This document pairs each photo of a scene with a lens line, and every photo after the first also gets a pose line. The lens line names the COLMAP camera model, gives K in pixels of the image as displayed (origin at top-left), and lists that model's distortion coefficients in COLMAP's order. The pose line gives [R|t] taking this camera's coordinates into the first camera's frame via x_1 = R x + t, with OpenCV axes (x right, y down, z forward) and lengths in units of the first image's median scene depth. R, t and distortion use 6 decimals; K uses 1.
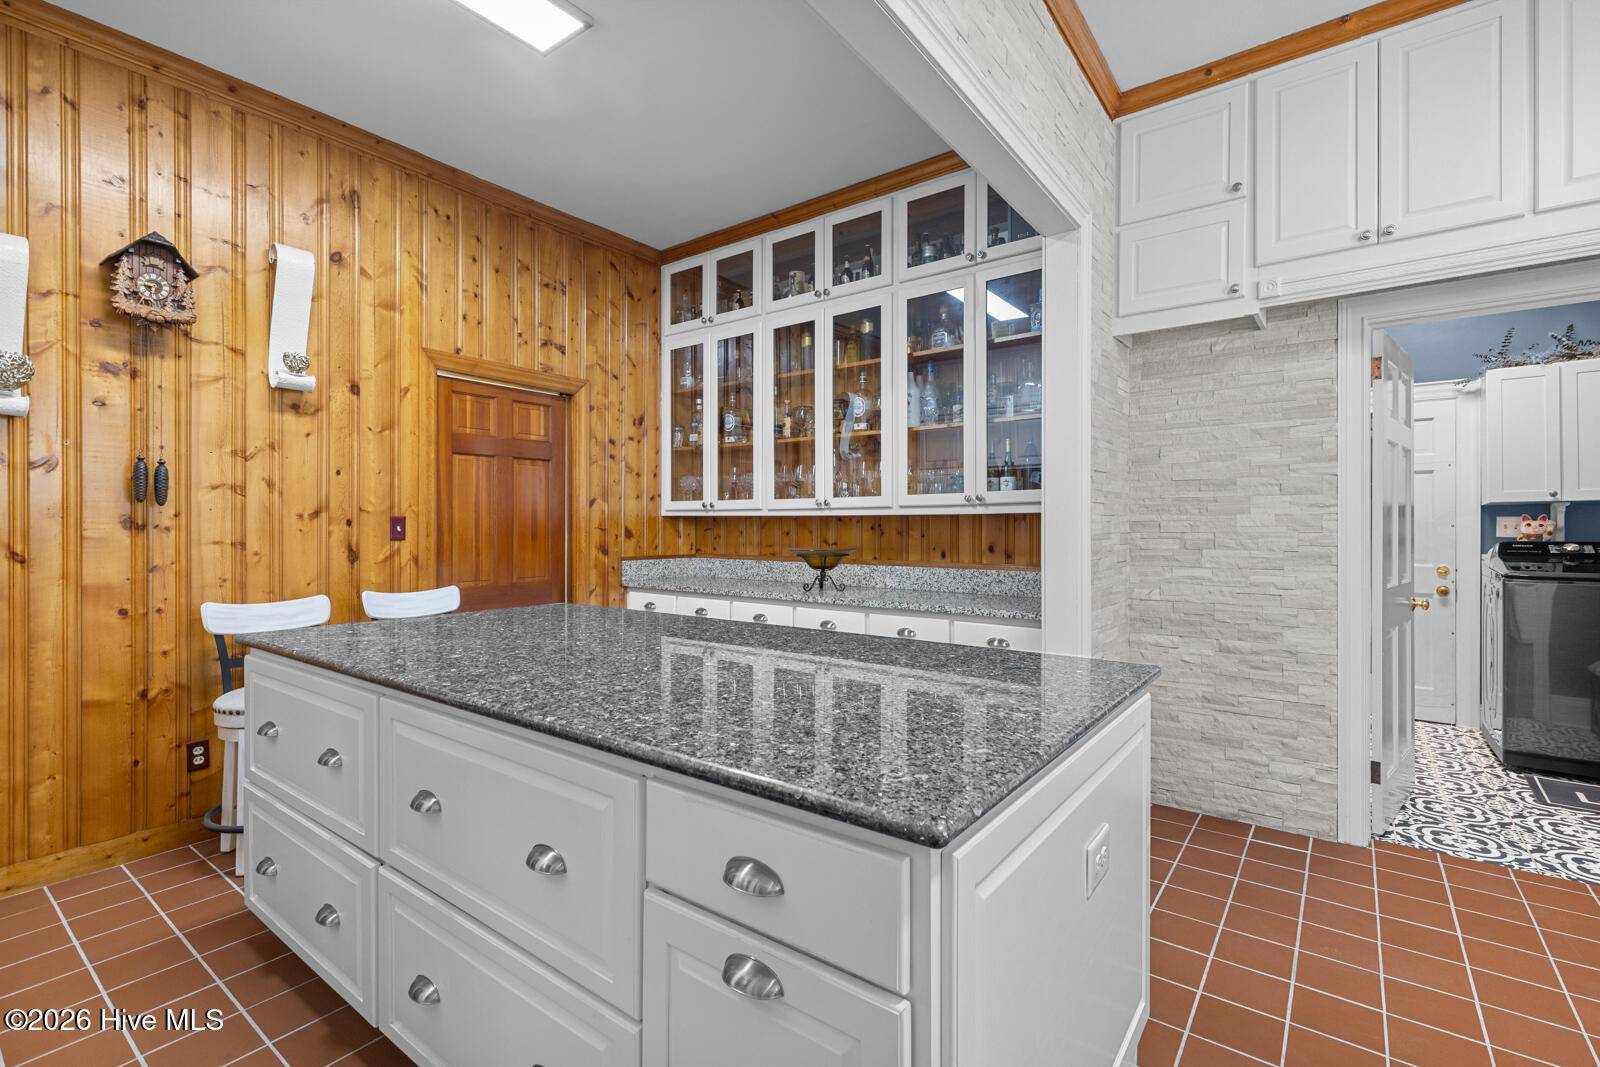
lens RADIAL K [[692.4, 0, 905.1], [0, 692.4, 534.0], [0, 0, 1]] dist [-0.000716, -0.000713]
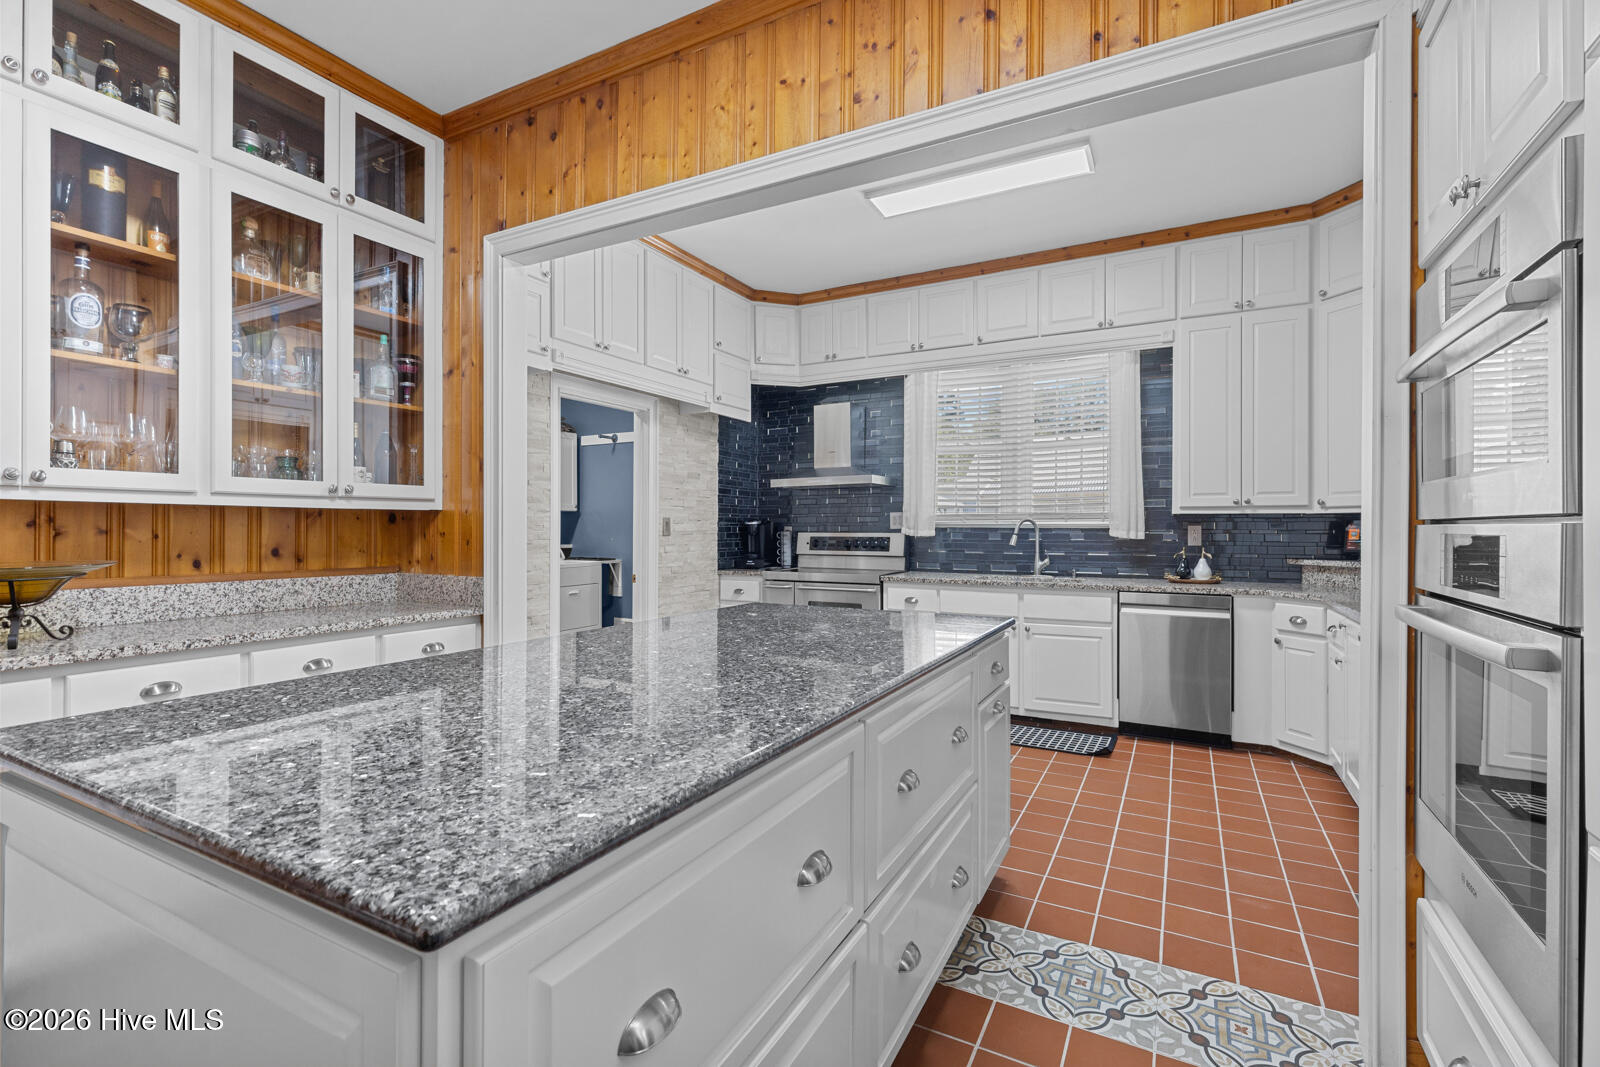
lens RADIAL K [[713.6, 0, 789.4], [0, 713.6, 527.4], [0, 0, 1]] dist [0.001952, 0.000023]
pose [[-0.074815, -0.000844, 0.997197, -0.745618], [0.001419, 0.999999, 0.000953, -0.006279], [-0.997196, 0.001487, -0.074814, 0.503091]]
